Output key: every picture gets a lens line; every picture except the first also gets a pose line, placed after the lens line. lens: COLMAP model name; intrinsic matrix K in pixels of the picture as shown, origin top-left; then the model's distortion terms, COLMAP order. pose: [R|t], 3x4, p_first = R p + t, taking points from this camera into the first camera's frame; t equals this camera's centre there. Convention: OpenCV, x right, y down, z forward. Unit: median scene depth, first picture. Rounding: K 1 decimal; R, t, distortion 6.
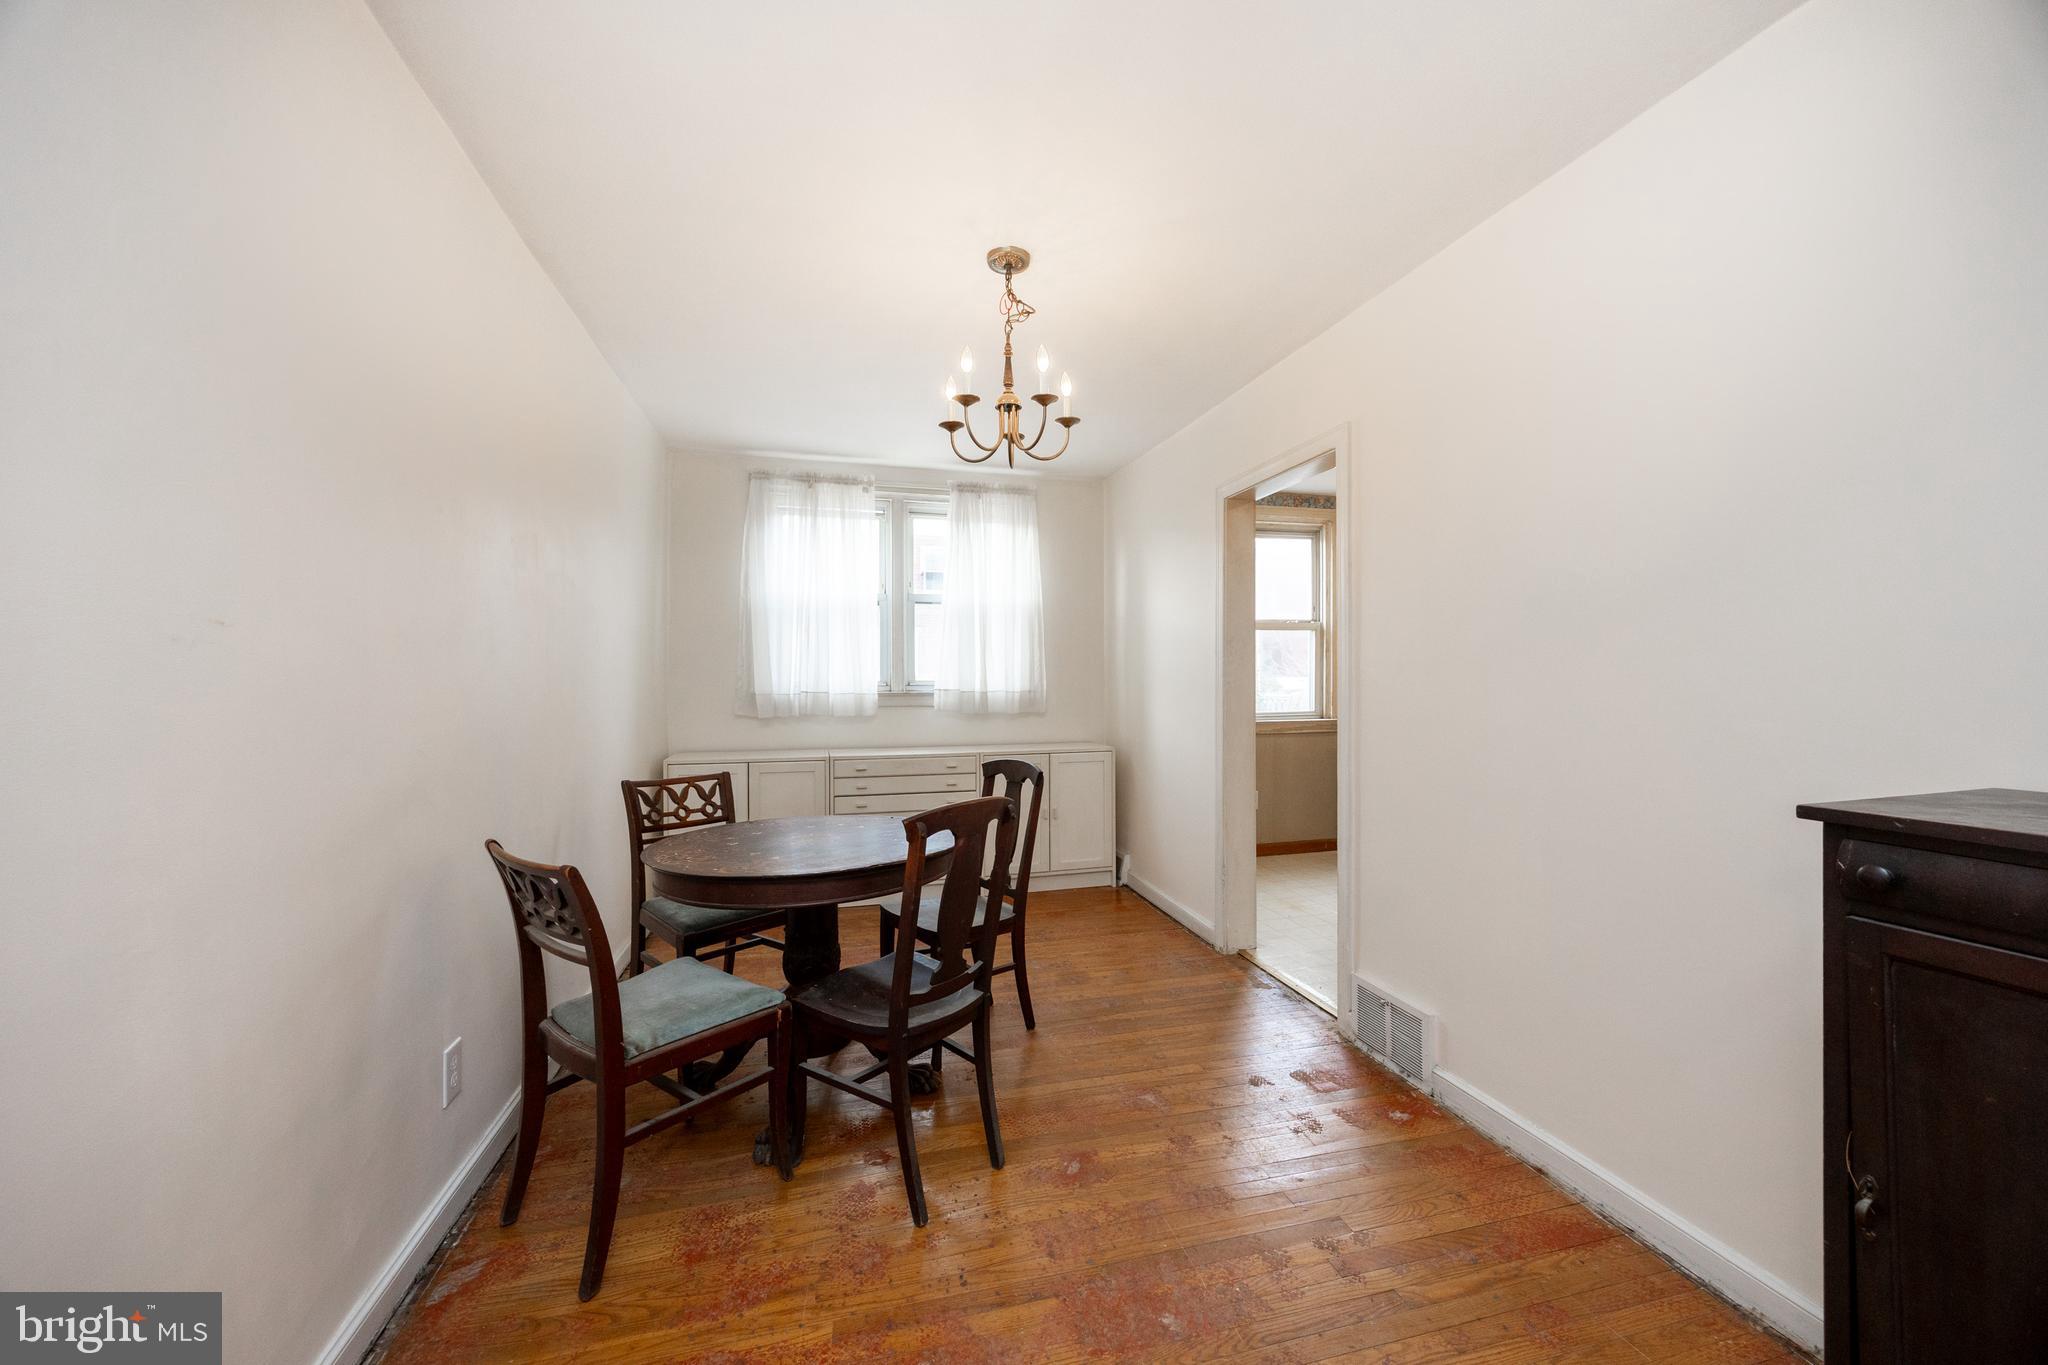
lens RADIAL K [[772.7, 0, 1026.5], [0, 772.7, 678.6], [0, 0, 1]] dist [-0.006038, 0.000286]
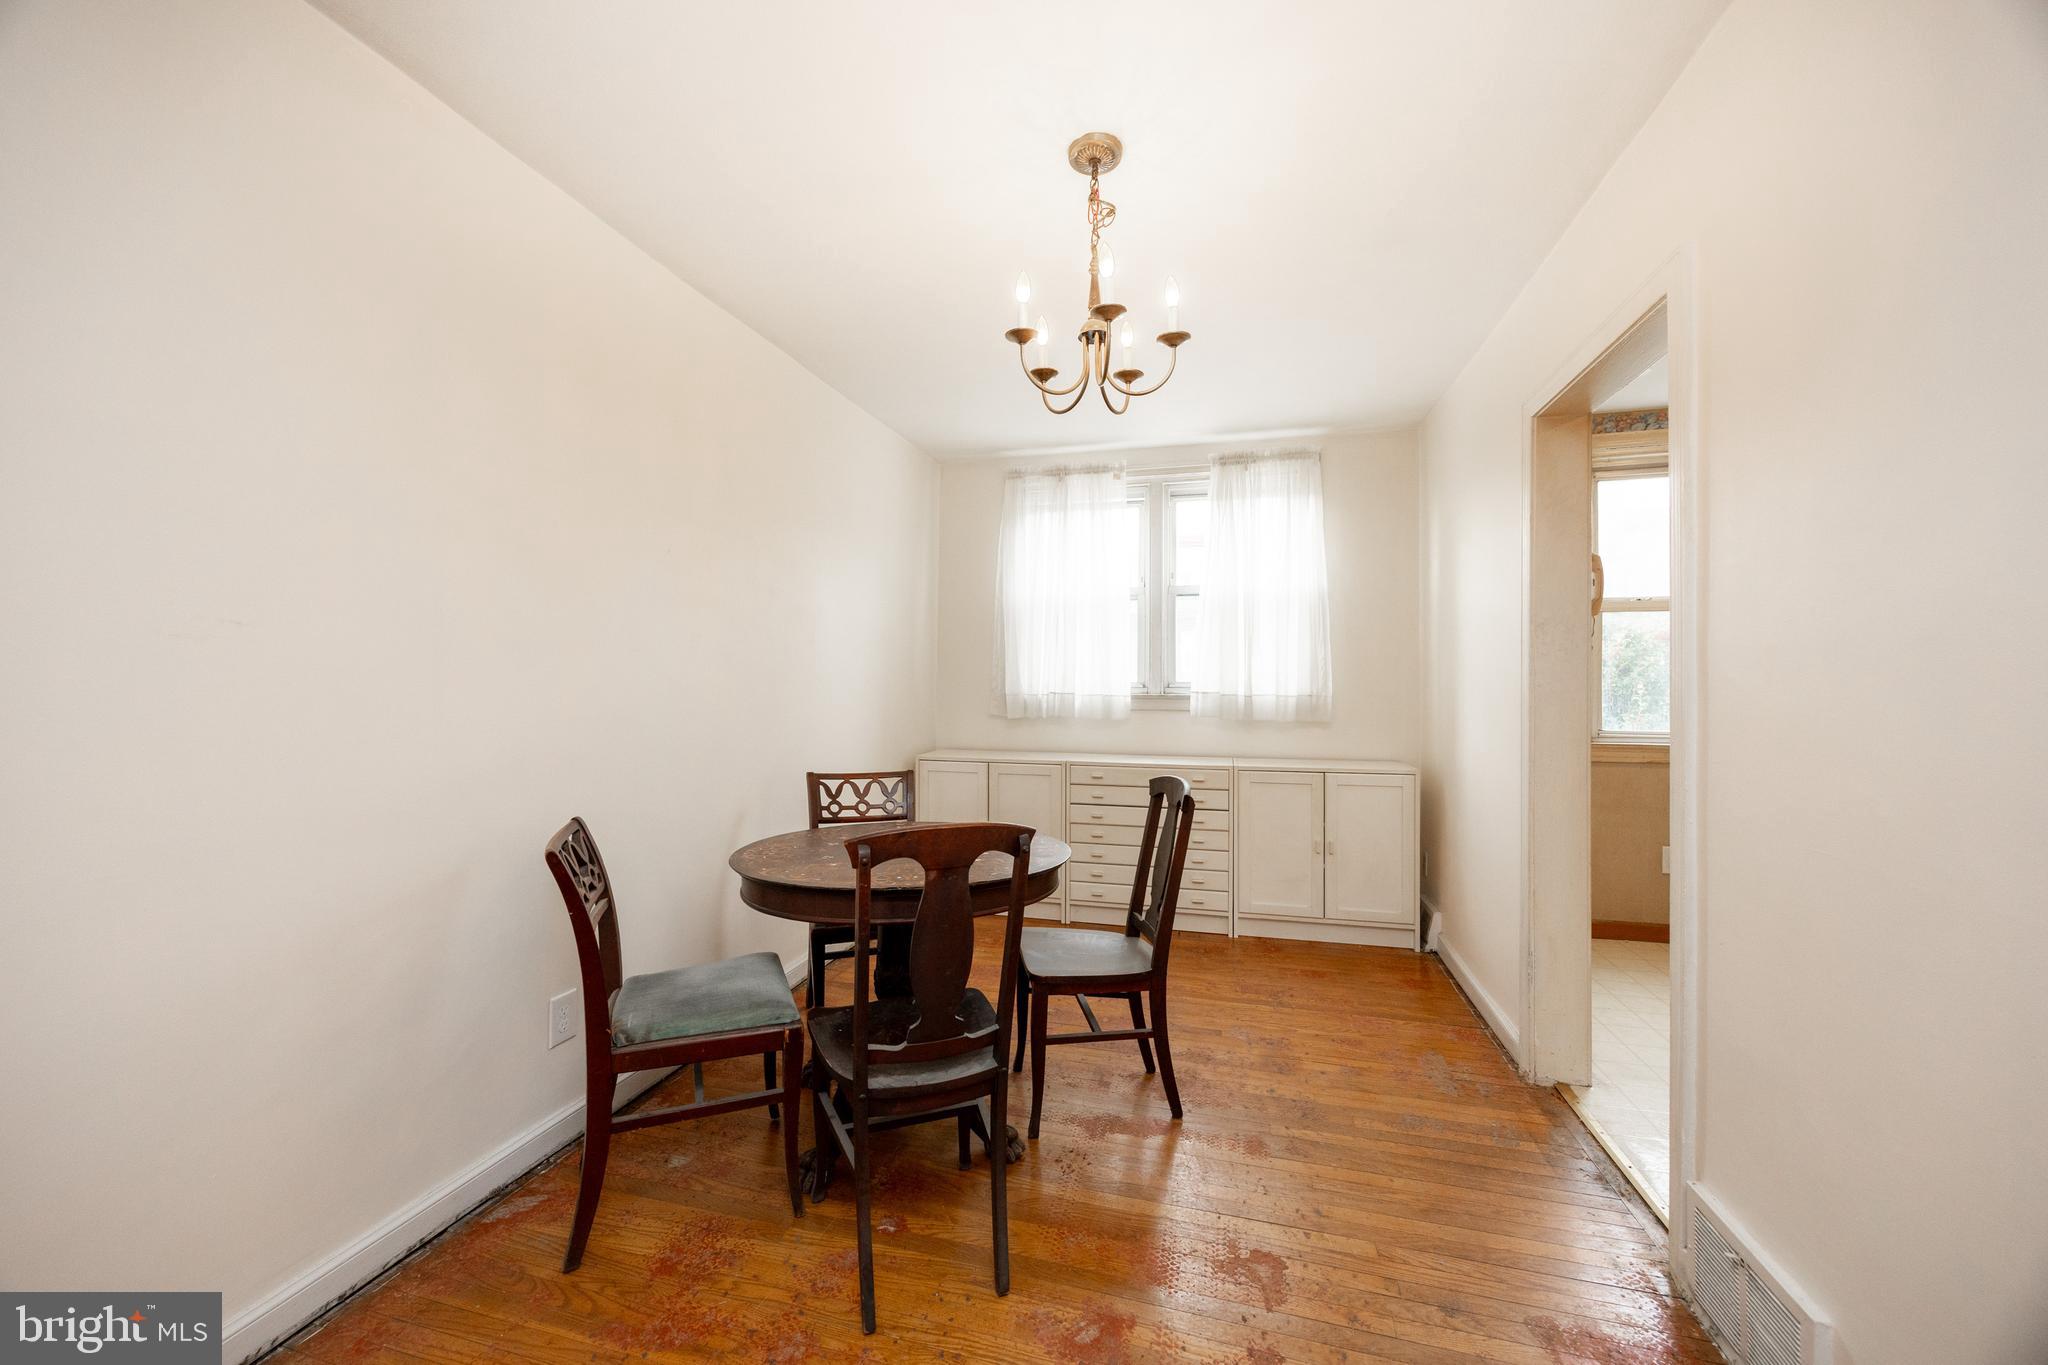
lens RADIAL K [[771.5, 0, 1019.1], [0, 771.5, 678.0], [0, 0, 1]] dist [-0.006179, 0.000265]
pose [[0.862335, 0.002775, -0.506331, 0.184647], [-0.006070, 0.999970, -0.004858, 0.003989], [0.506302, 0.007263, 0.862326, 0.160320]]
